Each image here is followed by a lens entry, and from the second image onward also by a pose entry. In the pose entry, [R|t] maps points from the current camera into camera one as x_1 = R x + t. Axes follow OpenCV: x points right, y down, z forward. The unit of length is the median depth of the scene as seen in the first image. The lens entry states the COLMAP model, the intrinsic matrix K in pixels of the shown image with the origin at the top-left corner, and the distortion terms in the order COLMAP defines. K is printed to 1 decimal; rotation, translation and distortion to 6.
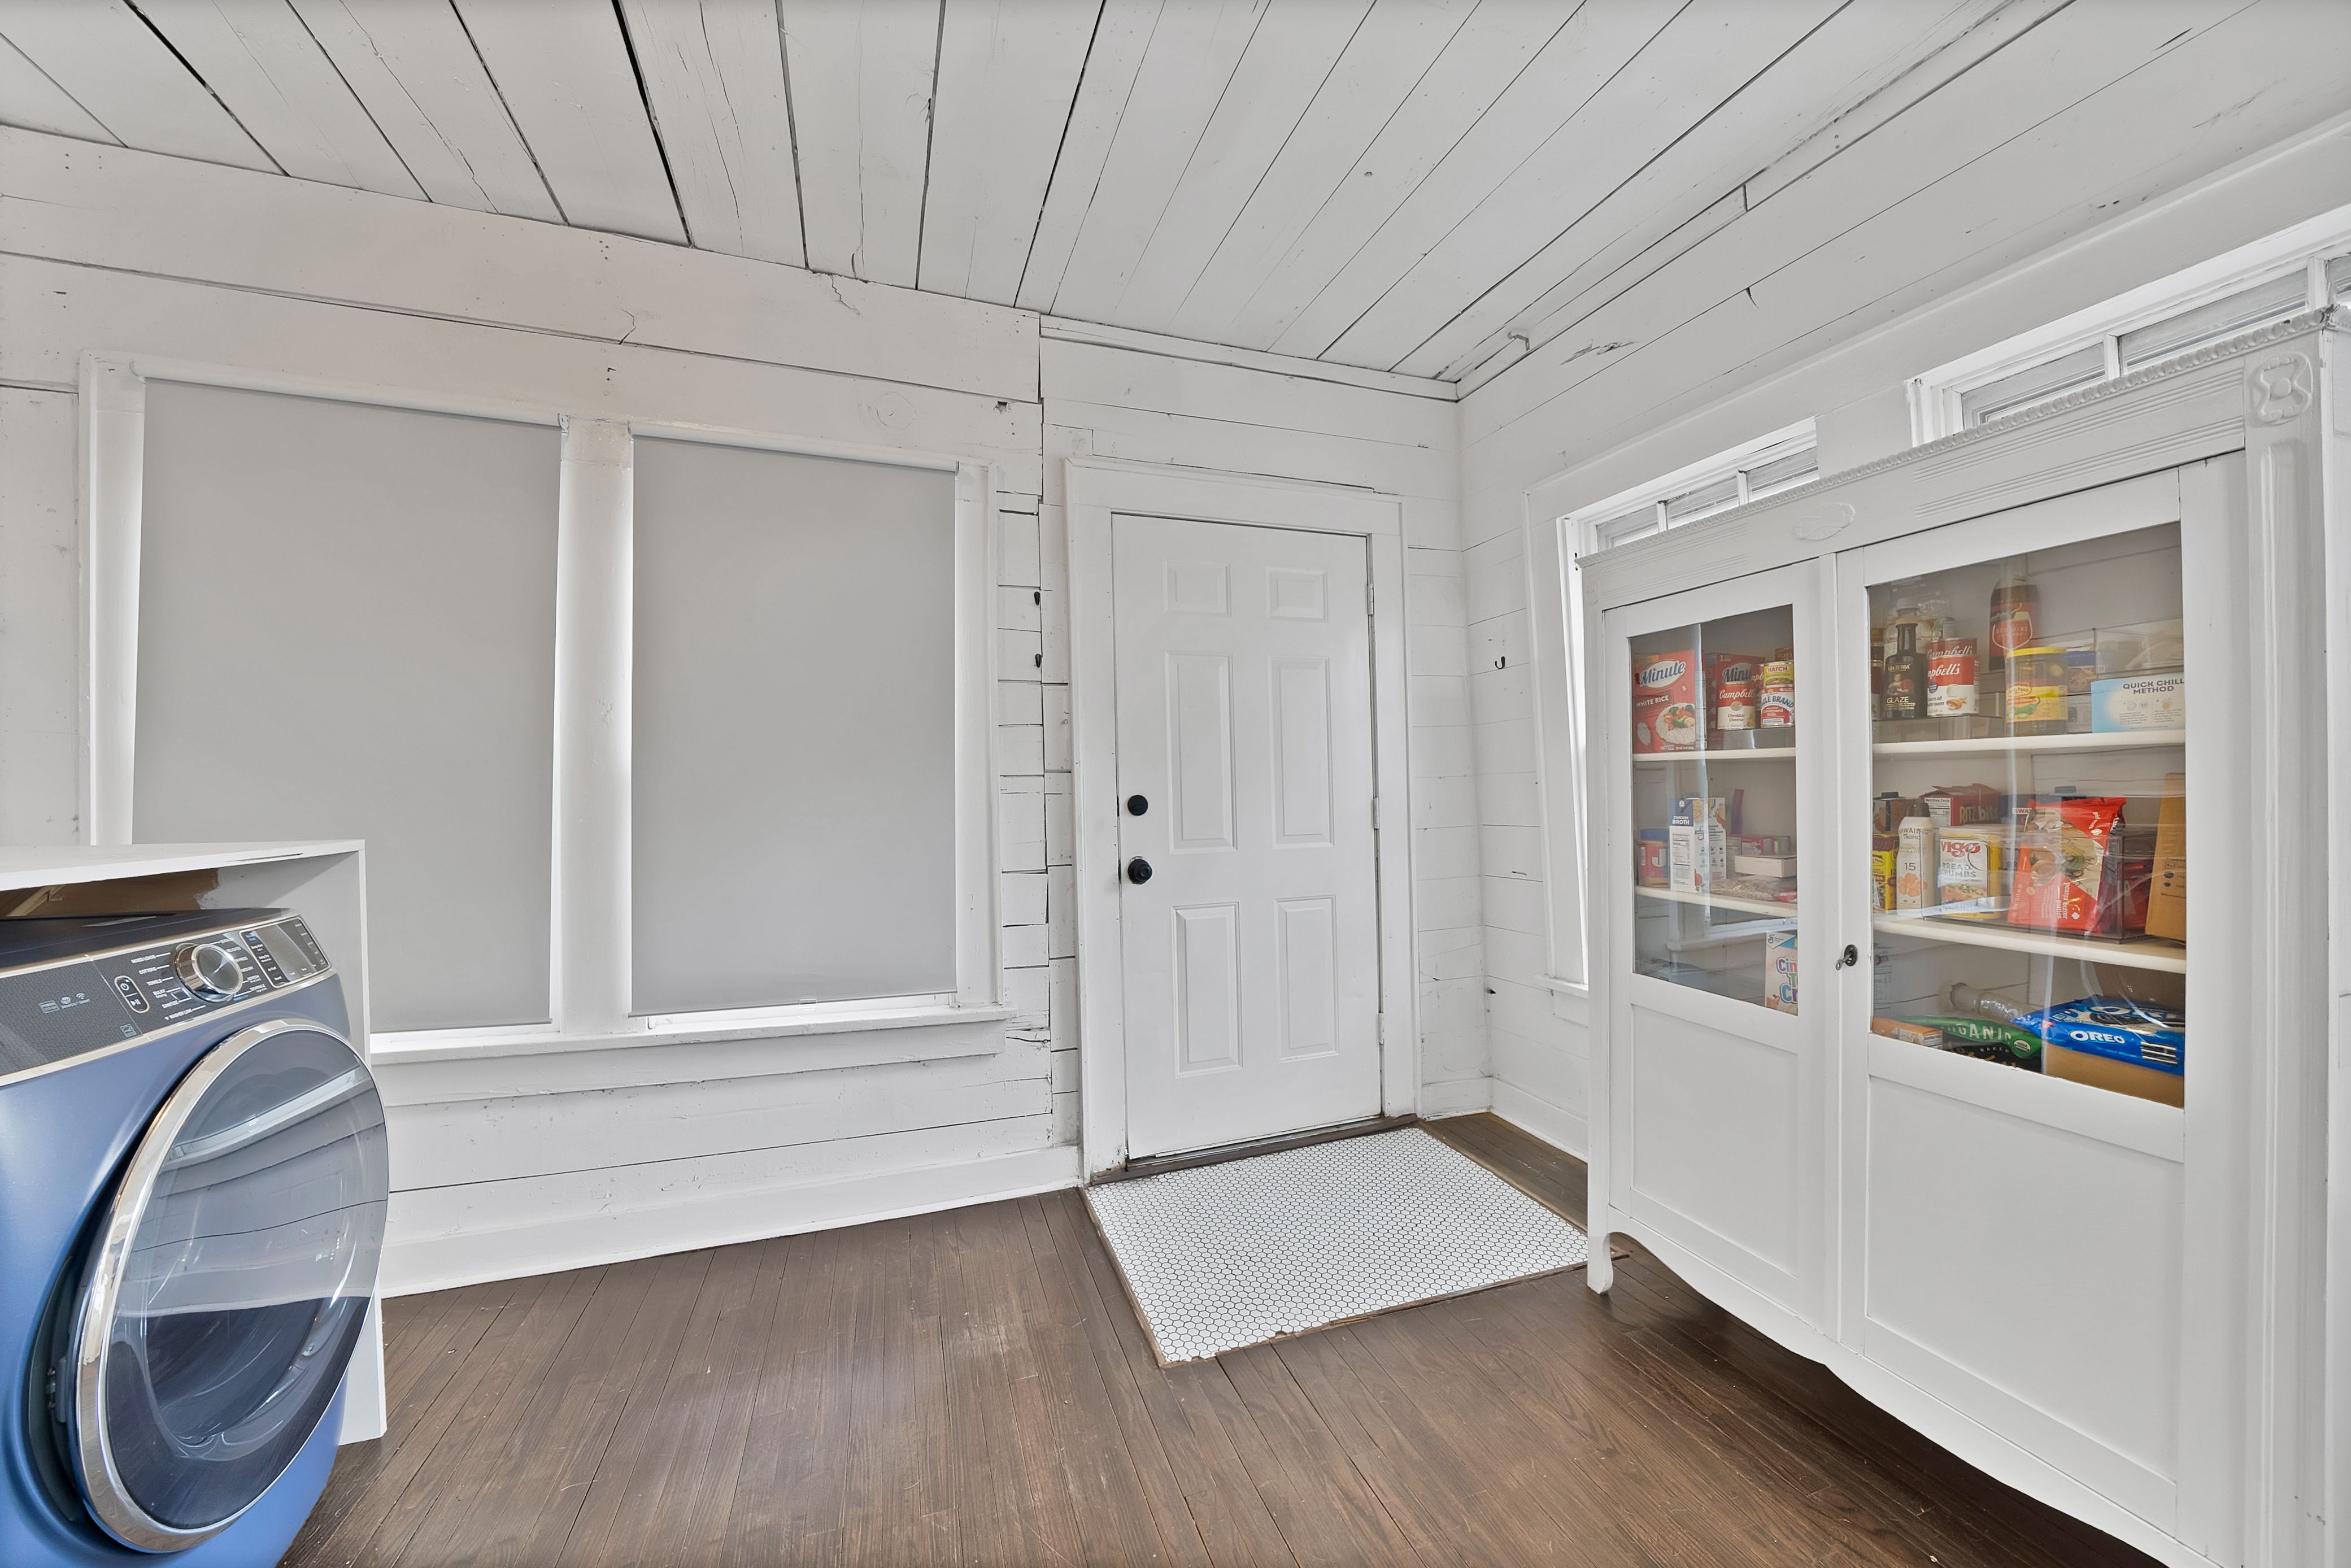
lens RADIAL K [[831.9, 0, 1177.0], [0, 831.9, 788.8], [0, 0, 1]] dist [-0.028420, 0.002997]
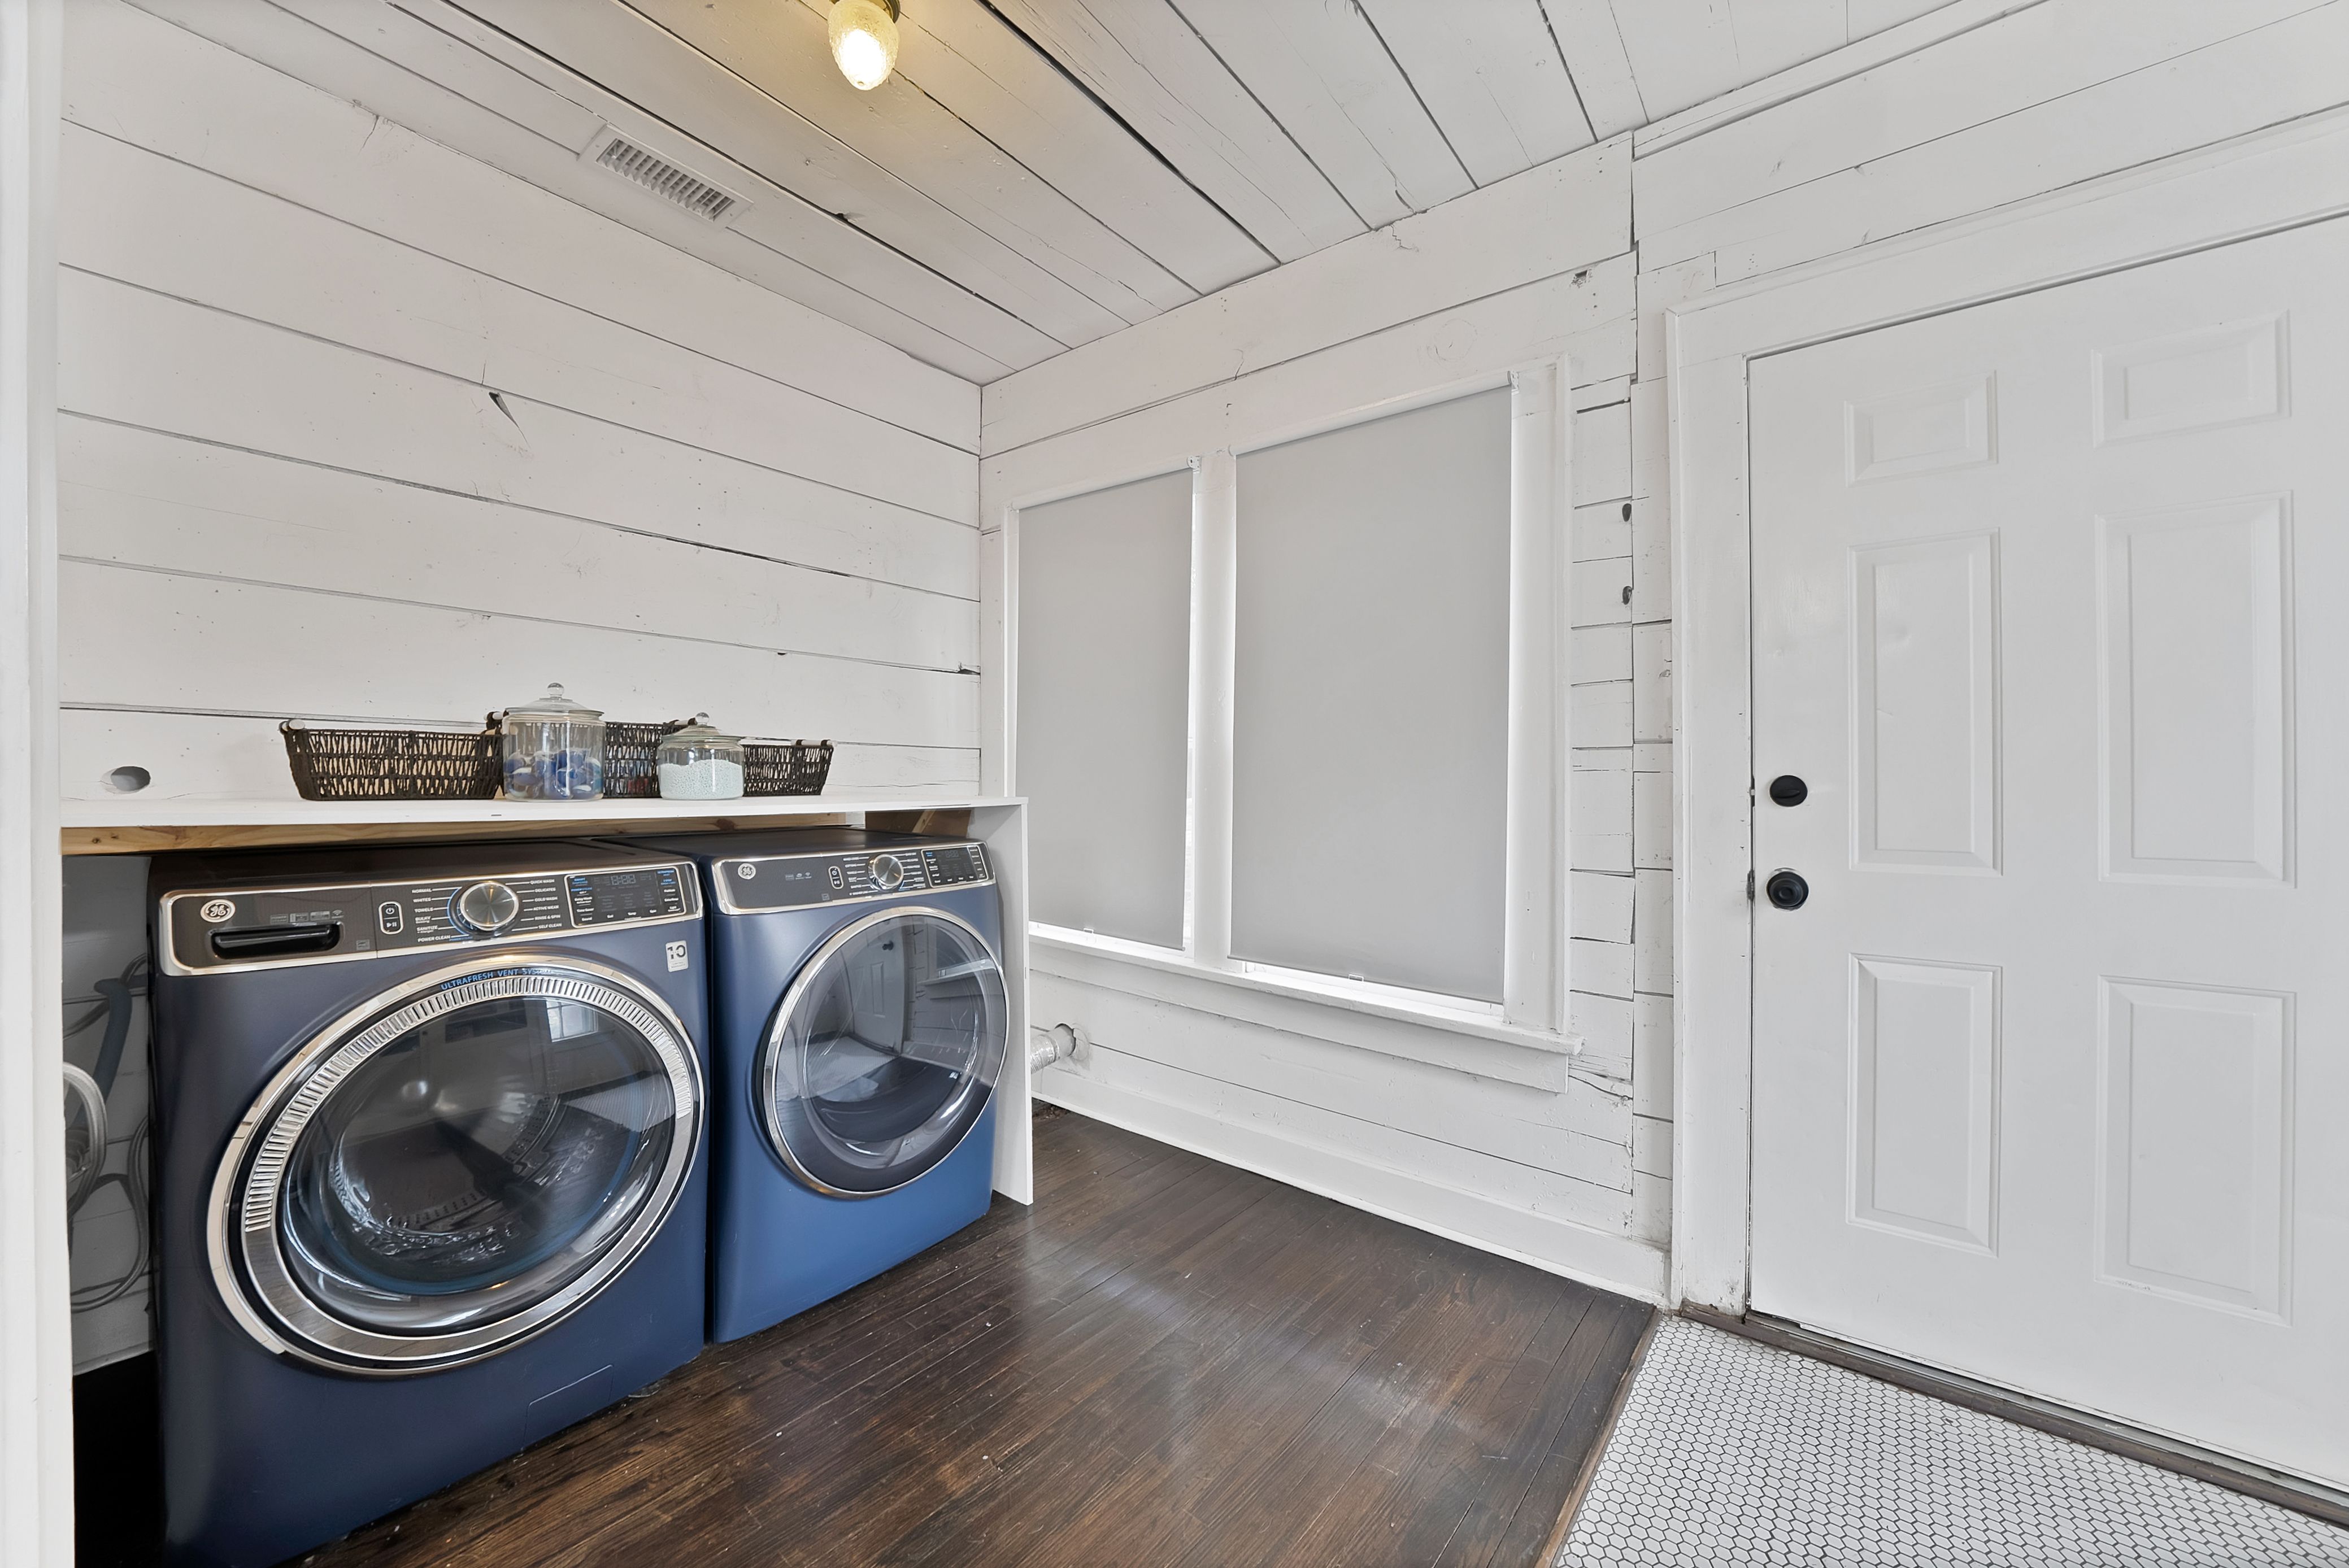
lens RADIAL K [[856.1, 0, 1174.5], [0, 856.1, 784.0], [0, 0, 1]] dist [-0.030683, 0.003737]
pose [[0.537425, 0.022590, -0.843009, 0.266685], [-0.004053, 0.999699, 0.024205, 0.000299], [0.843302, -0.009592, 0.537355, 0.239544]]
